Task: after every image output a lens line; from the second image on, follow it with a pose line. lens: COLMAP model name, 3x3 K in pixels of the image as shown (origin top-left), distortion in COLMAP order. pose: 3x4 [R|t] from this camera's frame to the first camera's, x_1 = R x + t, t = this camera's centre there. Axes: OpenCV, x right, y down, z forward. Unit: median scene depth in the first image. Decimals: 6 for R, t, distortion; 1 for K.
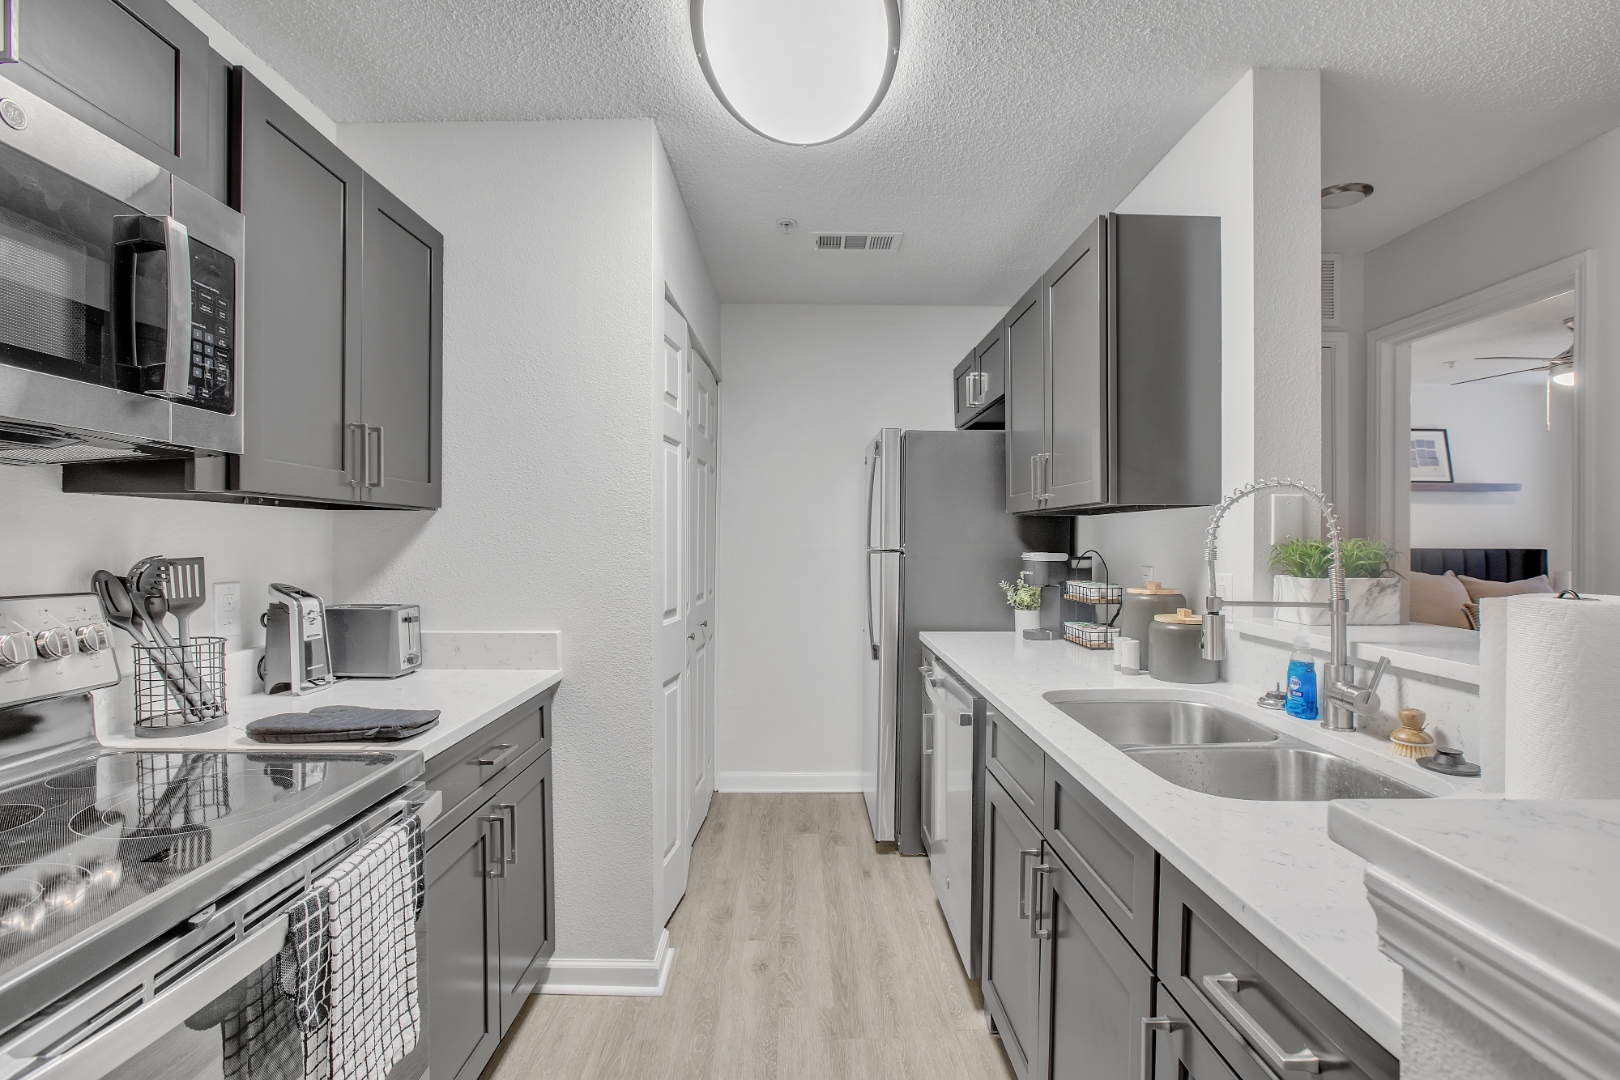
lens RADIAL K [[747.7, 0, 801.1], [0, 747.7, 539.5], [0, 0, 1]] dist [-0.017917, 0.005100]
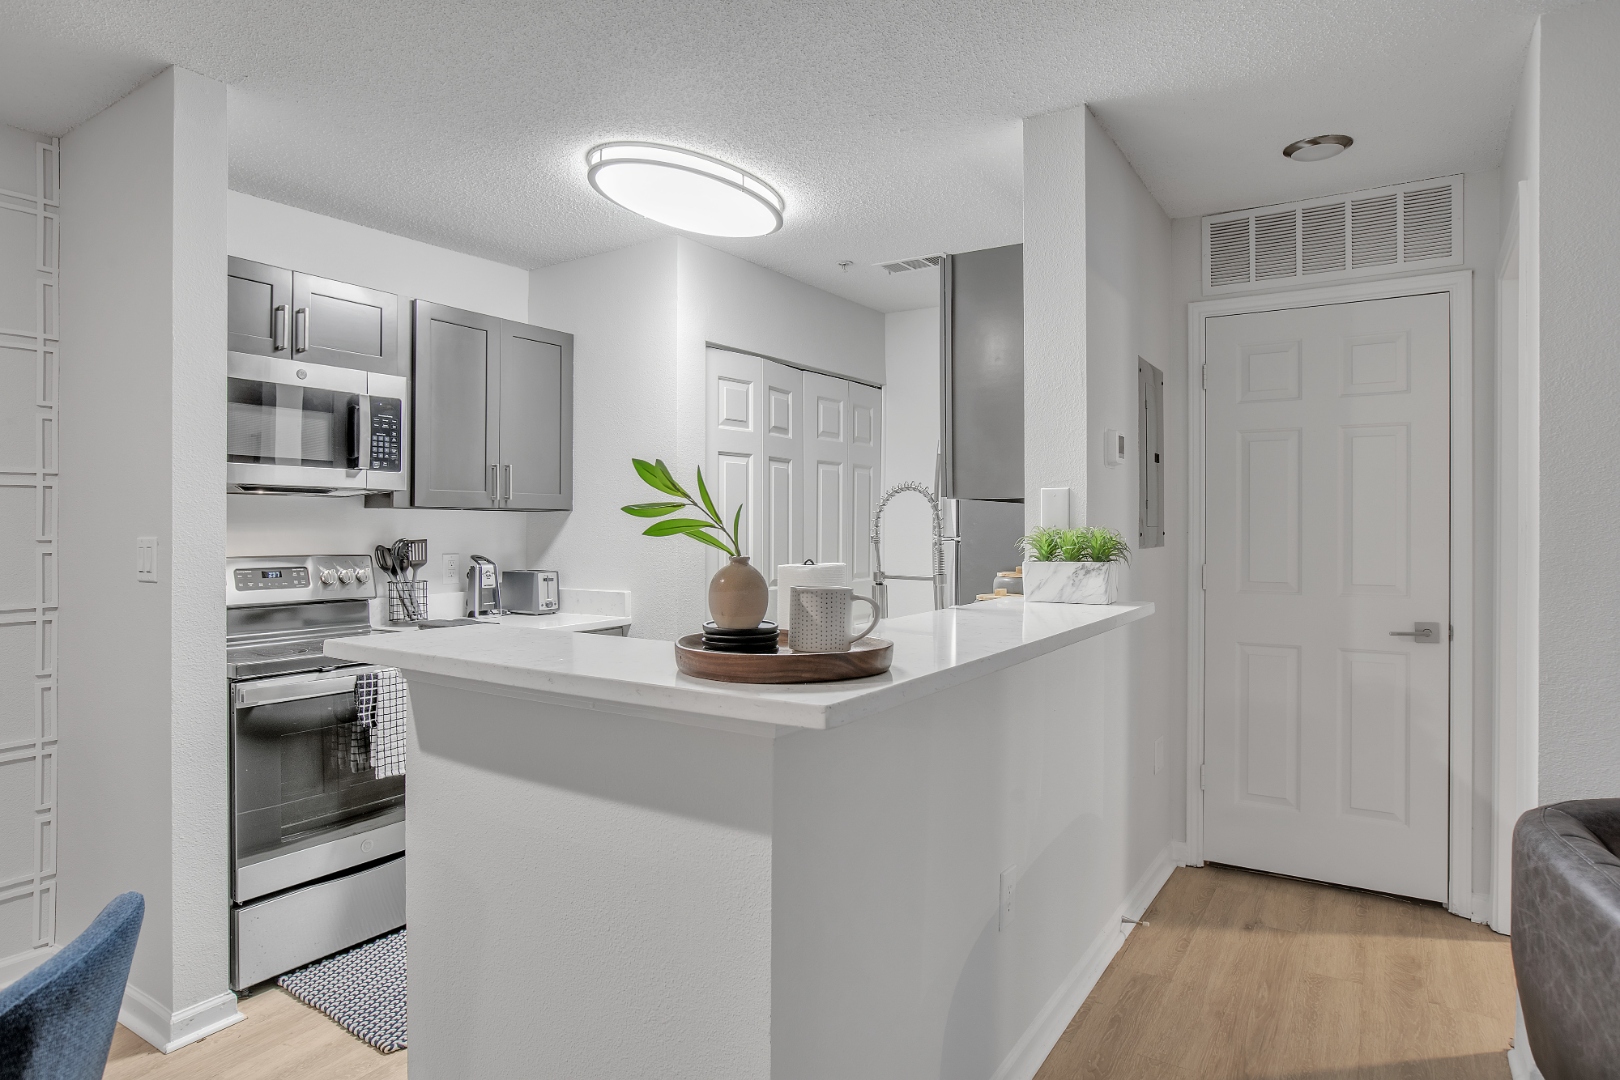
lens RADIAL K [[904.4, 0, 807.2], [0, 904.4, 524.0], [0, 0, 1]] dist [-0.007132, -0.000032]
pose [[0.838588, -0.006124, -0.544731, 1.196083], [0.002097, 0.999966, -0.008015, 0.003713], [0.544762, 0.005579, 0.838572, -0.399180]]
